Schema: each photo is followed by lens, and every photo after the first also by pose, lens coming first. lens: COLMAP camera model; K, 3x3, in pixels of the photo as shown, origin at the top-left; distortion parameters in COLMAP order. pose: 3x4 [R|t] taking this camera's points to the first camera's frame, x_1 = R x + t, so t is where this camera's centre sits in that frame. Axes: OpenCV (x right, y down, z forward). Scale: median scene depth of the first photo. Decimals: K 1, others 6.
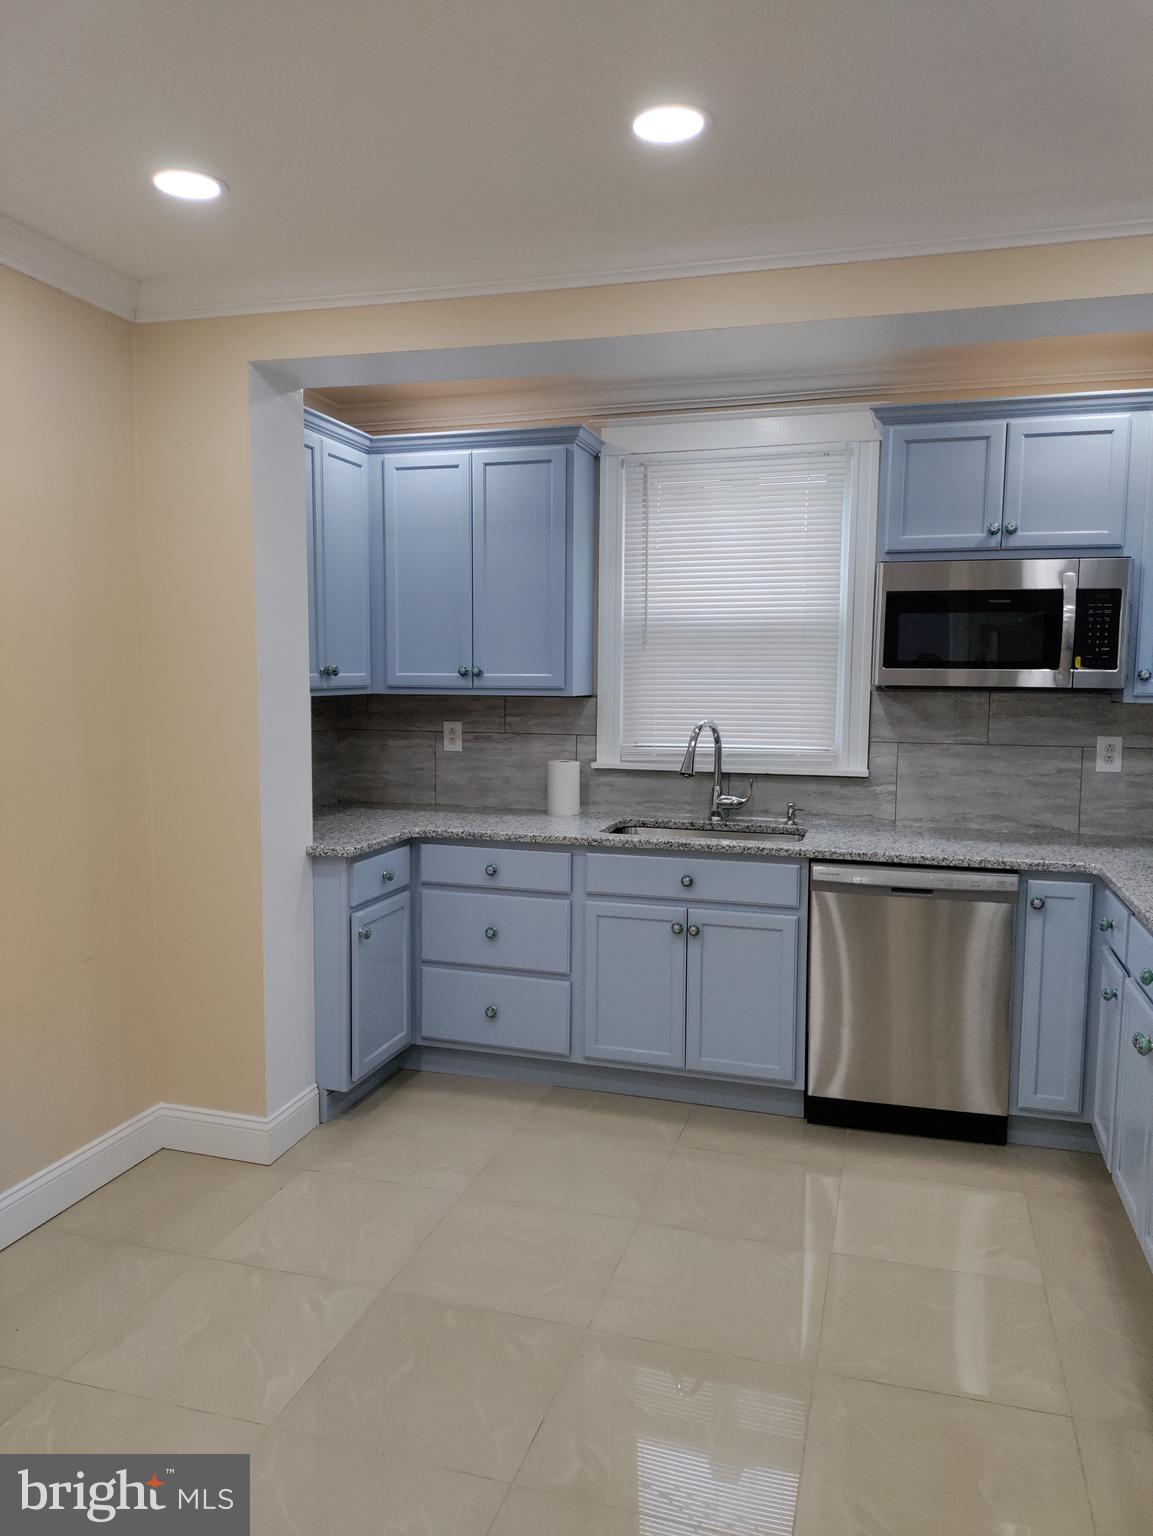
lens RADIAL K [[1132.2, 0, 551.3], [0, 1132.2, 774.2], [0, 0, 1]] dist [0.022849, -0.027073]
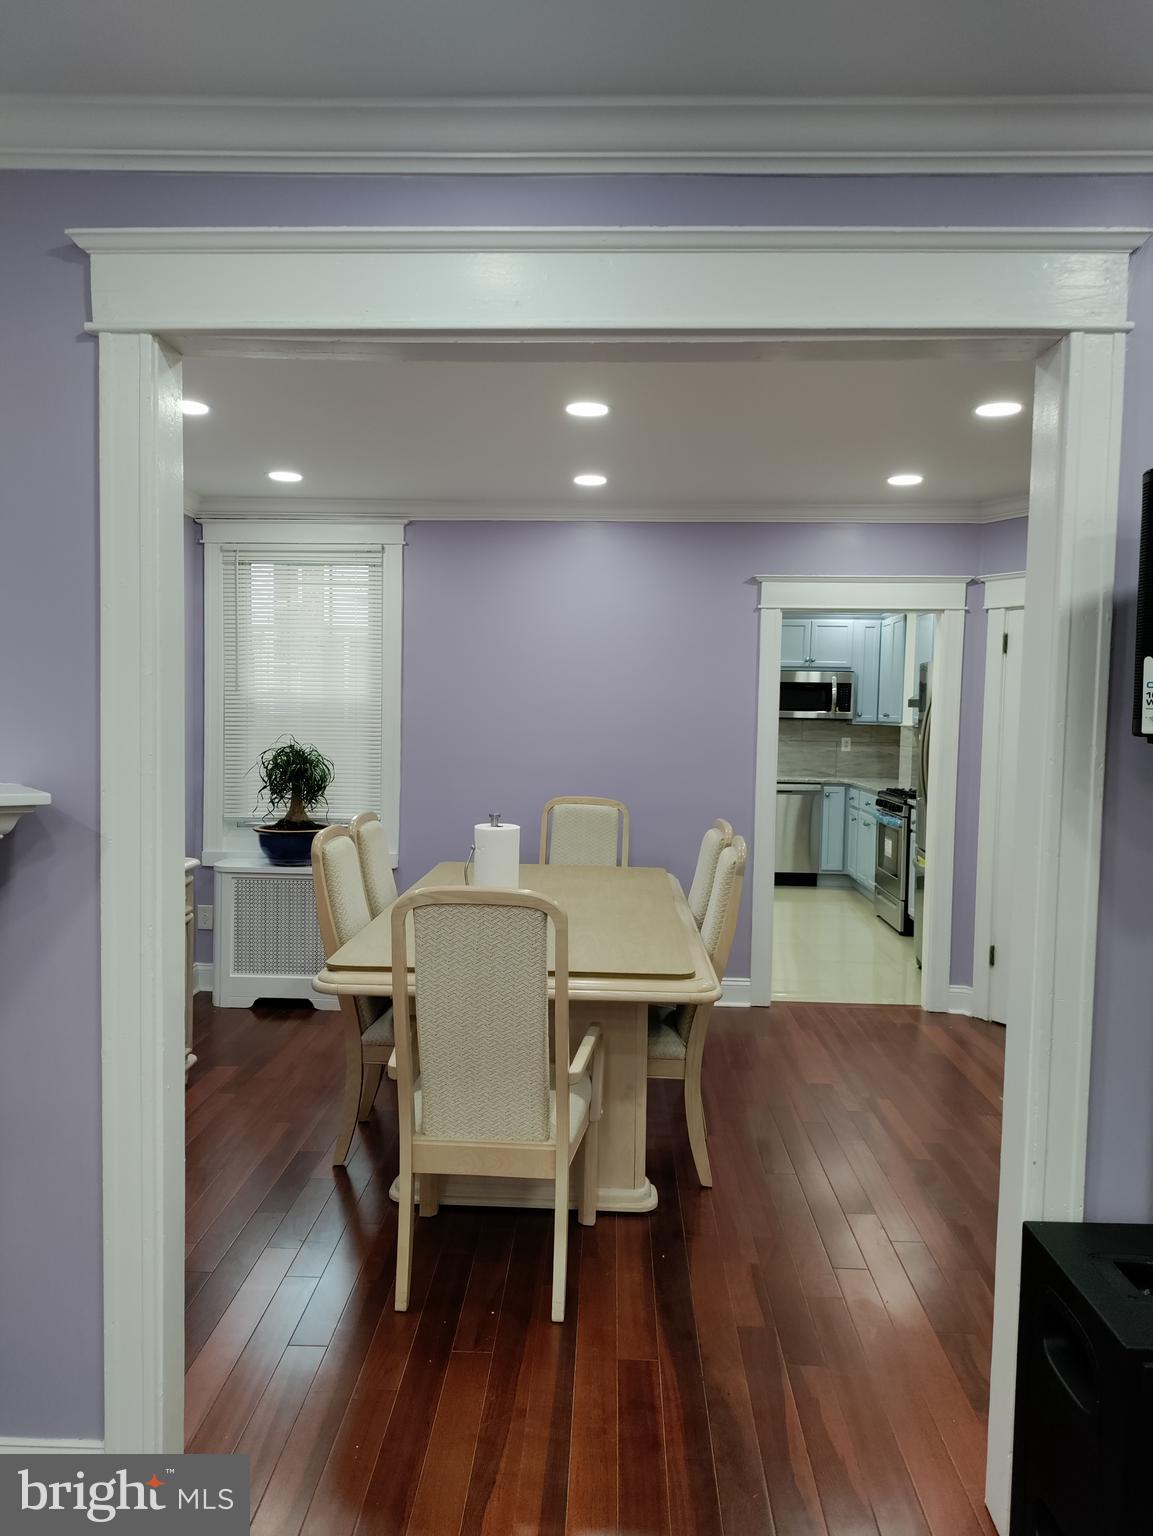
lens RADIAL K [[1132.2, 0, 582.0], [0, 1132.2, 764.5], [0, 0, 1]] dist [0.022849, -0.027073]
pose [[0.963573, -0.000532, 0.267444, -0.816702], [0.011553, 0.999147, -0.039639, 0.129559], [-0.267194, 0.041285, 0.962758, -1.385614]]
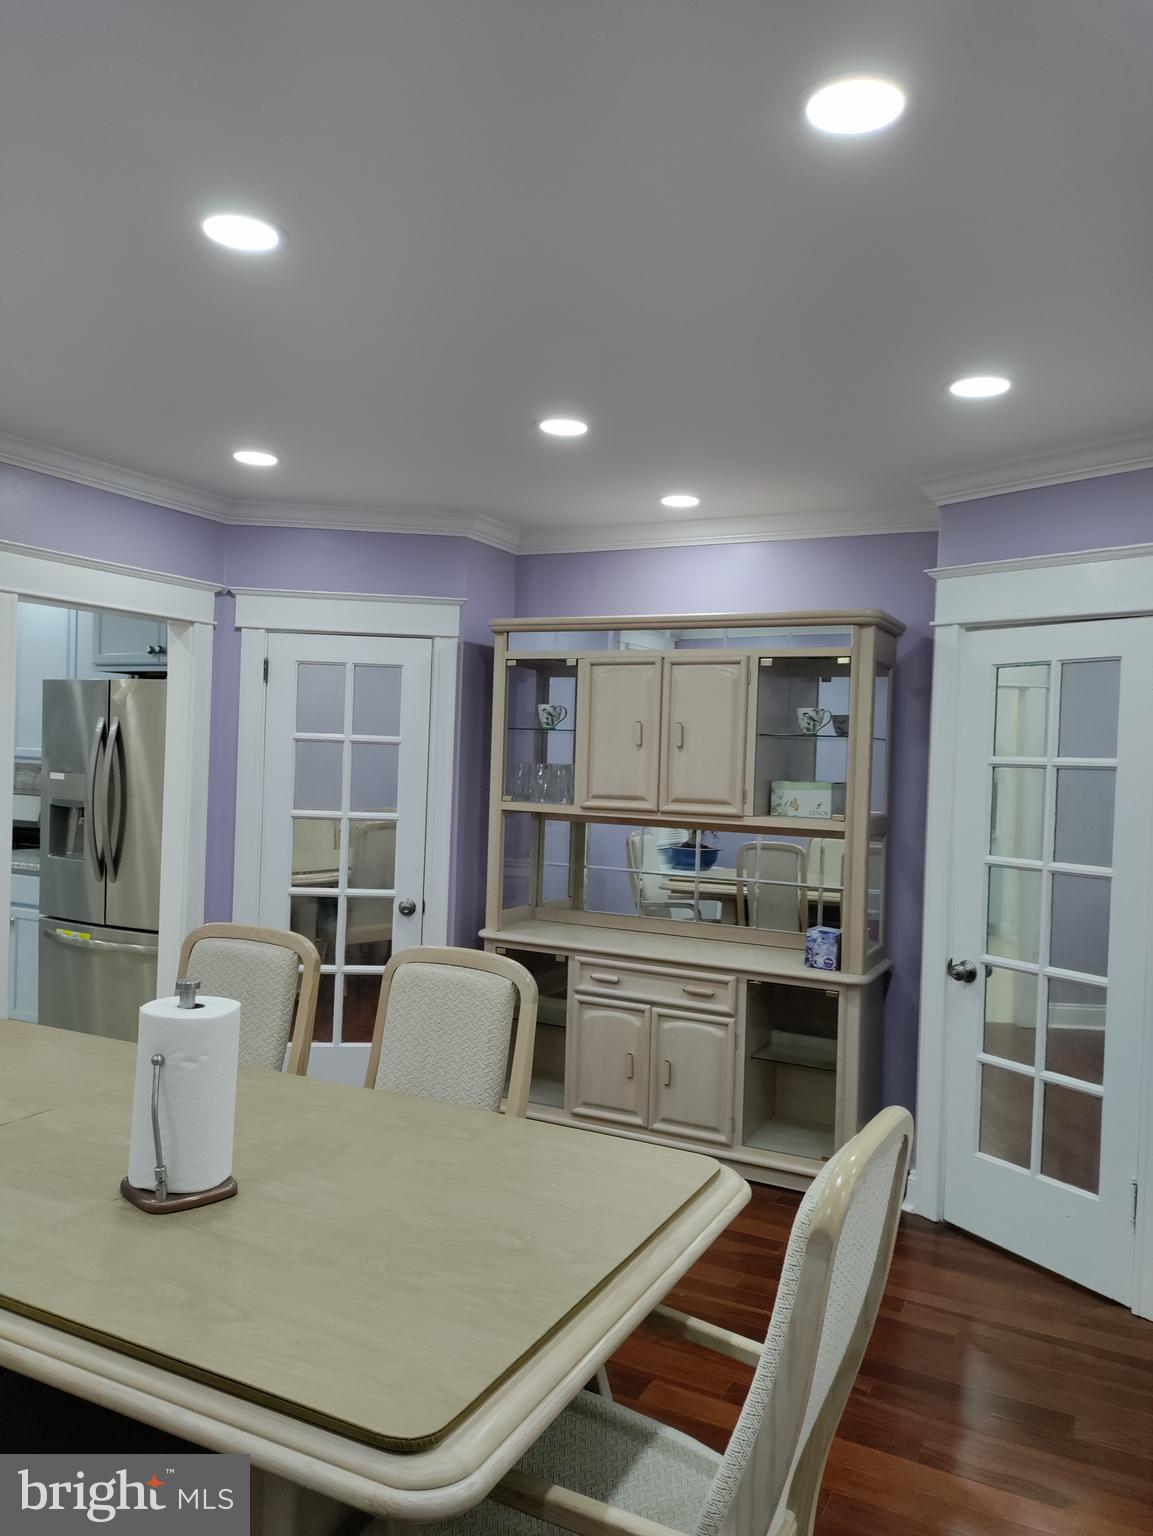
lens RADIAL K [[1132.2, 0, 577.9], [0, 1132.2, 764.8], [0, 0, 1]] dist [0.022849, -0.027073]
pose [[0.149884, -0.009446, 0.988658, -1.093261], [0.058351, 0.998296, 0.000691, 0.044847], [-0.986980, 0.057586, 0.150180, -0.644142]]
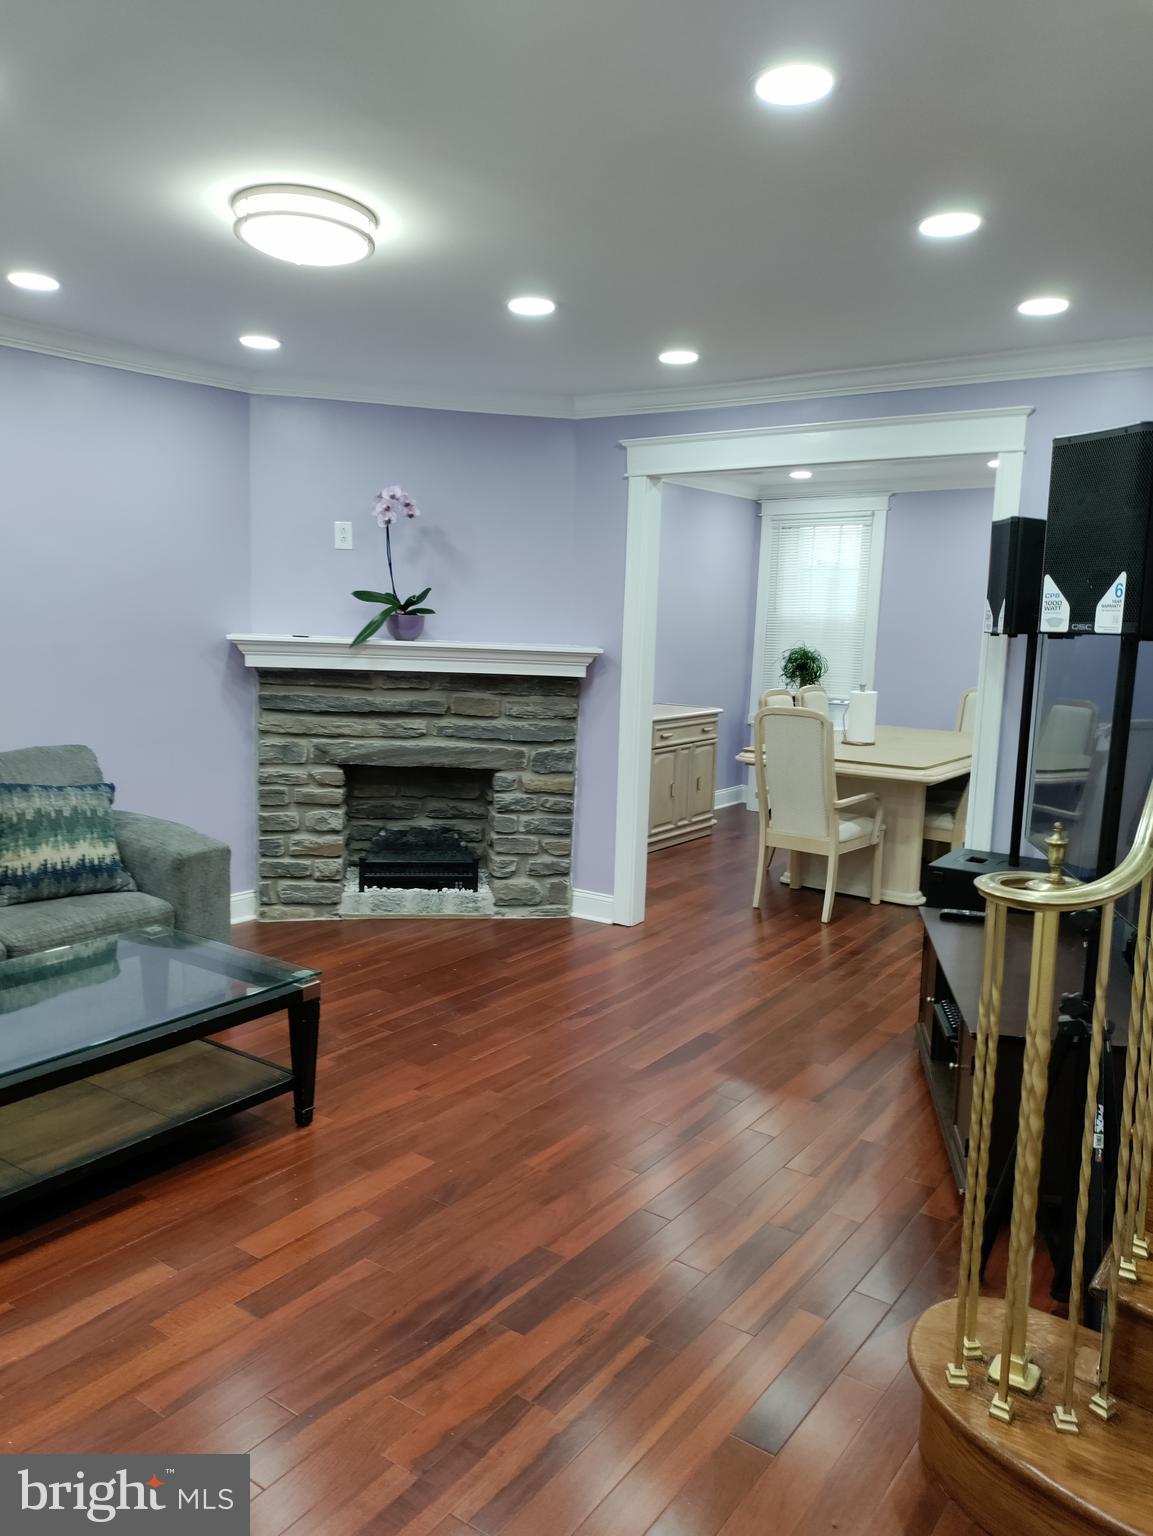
lens RADIAL K [[1132.2, 0, 571.4], [0, 1132.2, 785.2], [0, 0, 1]] dist [0.022849, -0.027073]
pose [[0.949970, 0.067231, -0.305021, -0.501705], [-0.051388, 0.996894, 0.059684, 0.207093], [0.308086, -0.041023, 0.950474, -2.206570]]
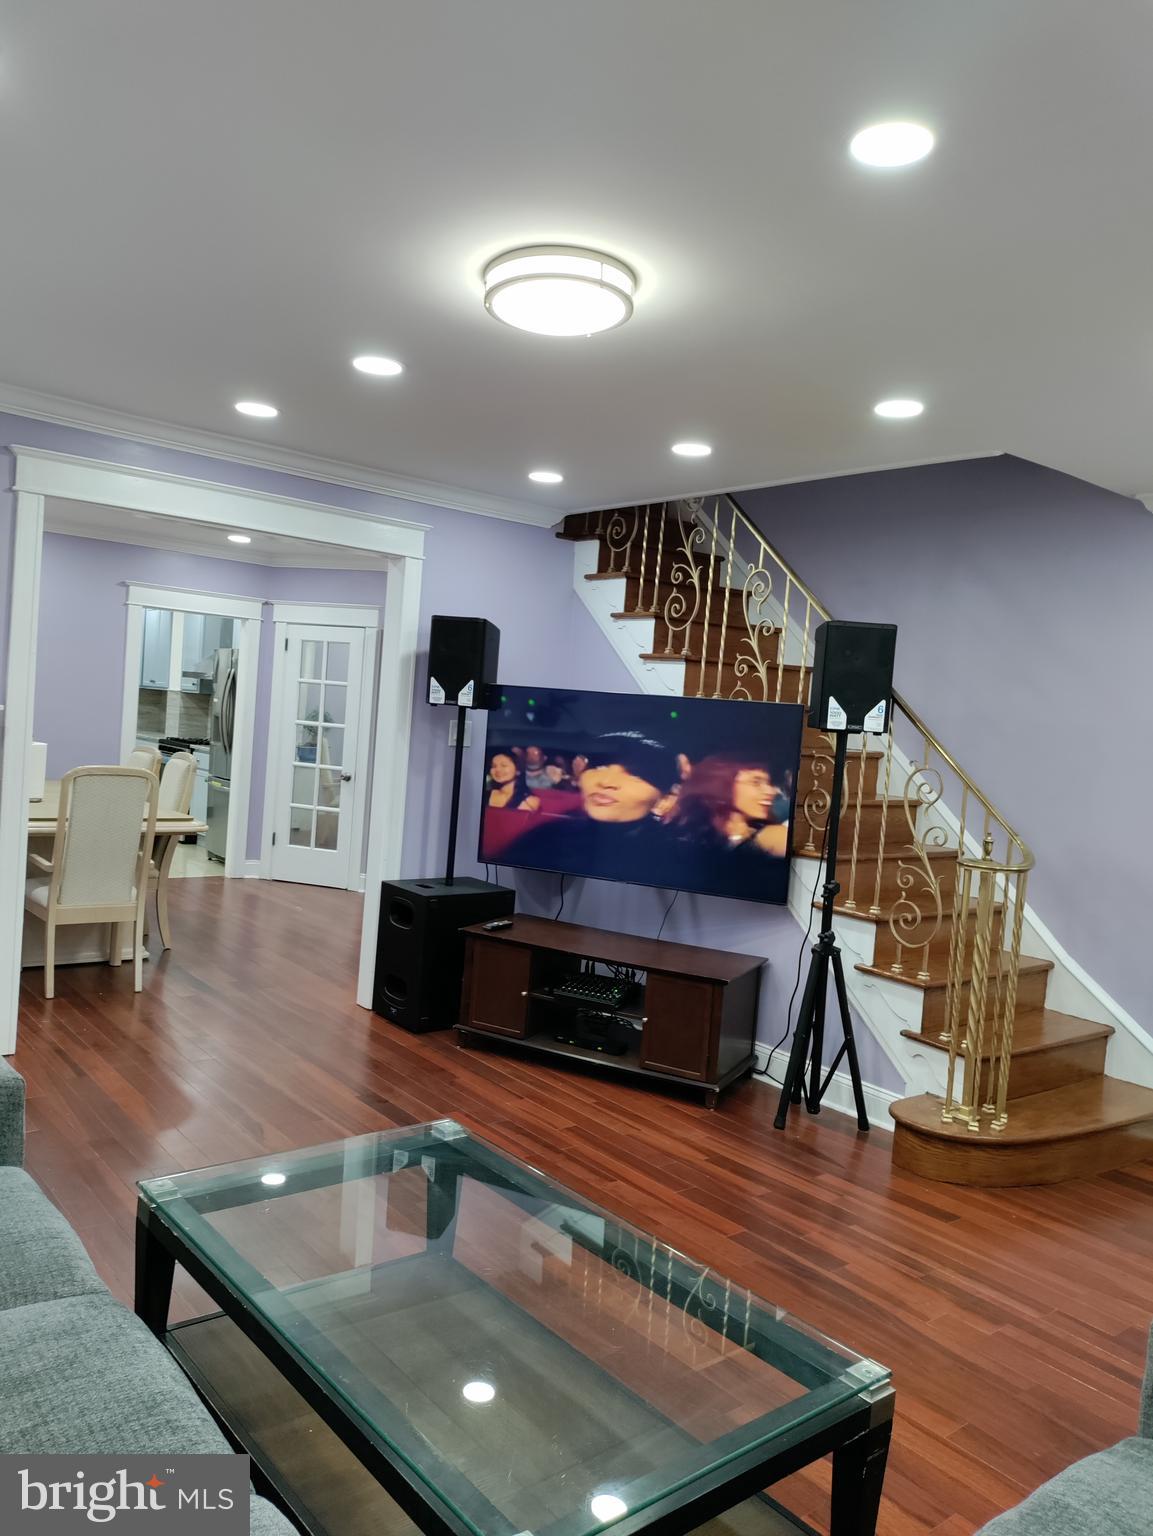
lens RADIAL K [[1132.2, 0, 568.4], [0, 1132.2, 766.3], [0, 0, 1]] dist [0.022849, -0.027073]
pose [[0.549019, 0.003181, 0.835804, -1.545299], [0.002220, 0.999984, -0.005265, 0.187799], [-0.835807, 0.004746, 0.549003, -1.907001]]
